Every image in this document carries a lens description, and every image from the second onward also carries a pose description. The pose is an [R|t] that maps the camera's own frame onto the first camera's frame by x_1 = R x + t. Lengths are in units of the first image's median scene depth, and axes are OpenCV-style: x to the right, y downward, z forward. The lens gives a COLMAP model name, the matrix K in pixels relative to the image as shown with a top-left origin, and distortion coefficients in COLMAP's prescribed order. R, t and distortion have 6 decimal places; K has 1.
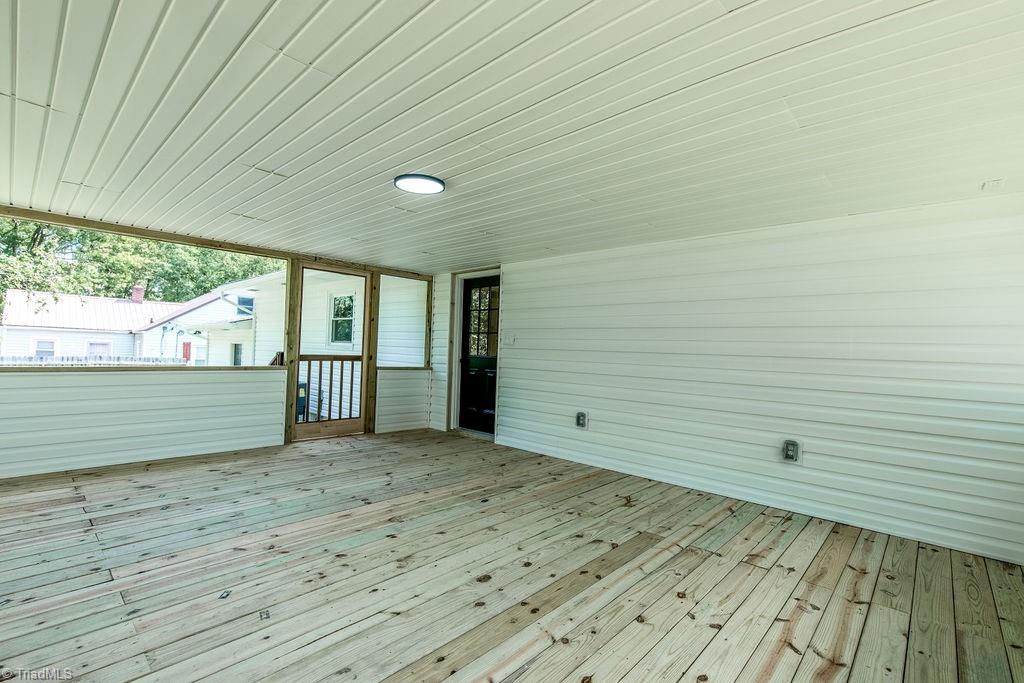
lens RADIAL K [[465.5, 0, 516.7], [0, 465.5, 343.3], [0, 0, 1]] dist [0.002073, -0.000503]
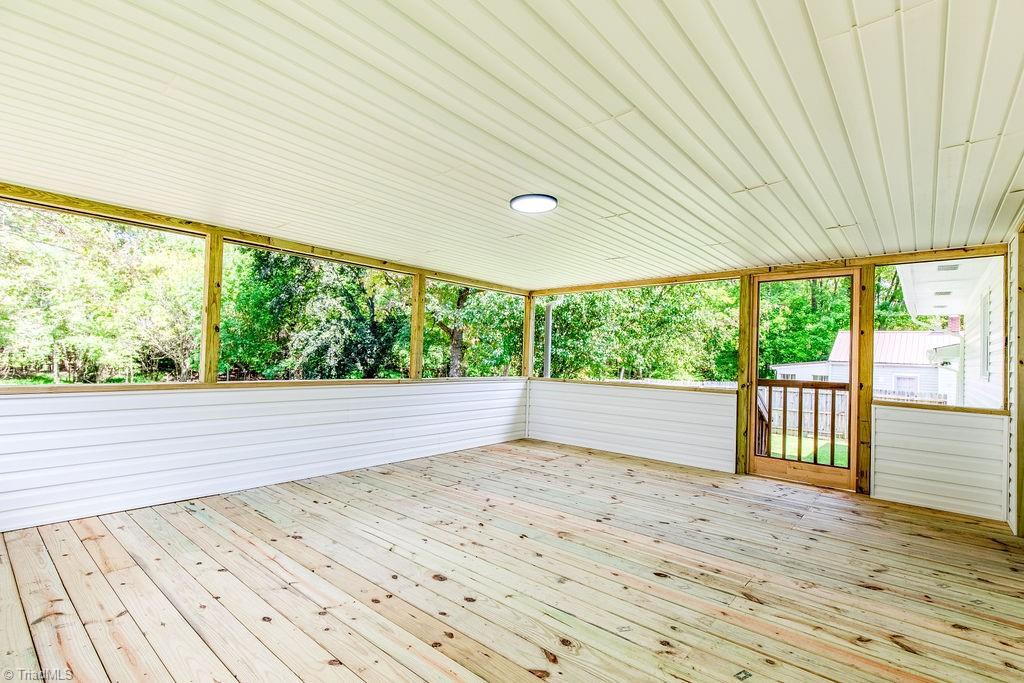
lens RADIAL K [[490.0, 0, 516.1], [0, 490.0, 341.3], [0, 0, 1]] dist [-0.000297, -0.000095]
pose [[0.030234, -0.064042, -0.997489, 0.715809], [-0.017899, 0.997751, -0.064601, 0.032873], [0.999383, 0.019807, 0.029020, 0.765337]]
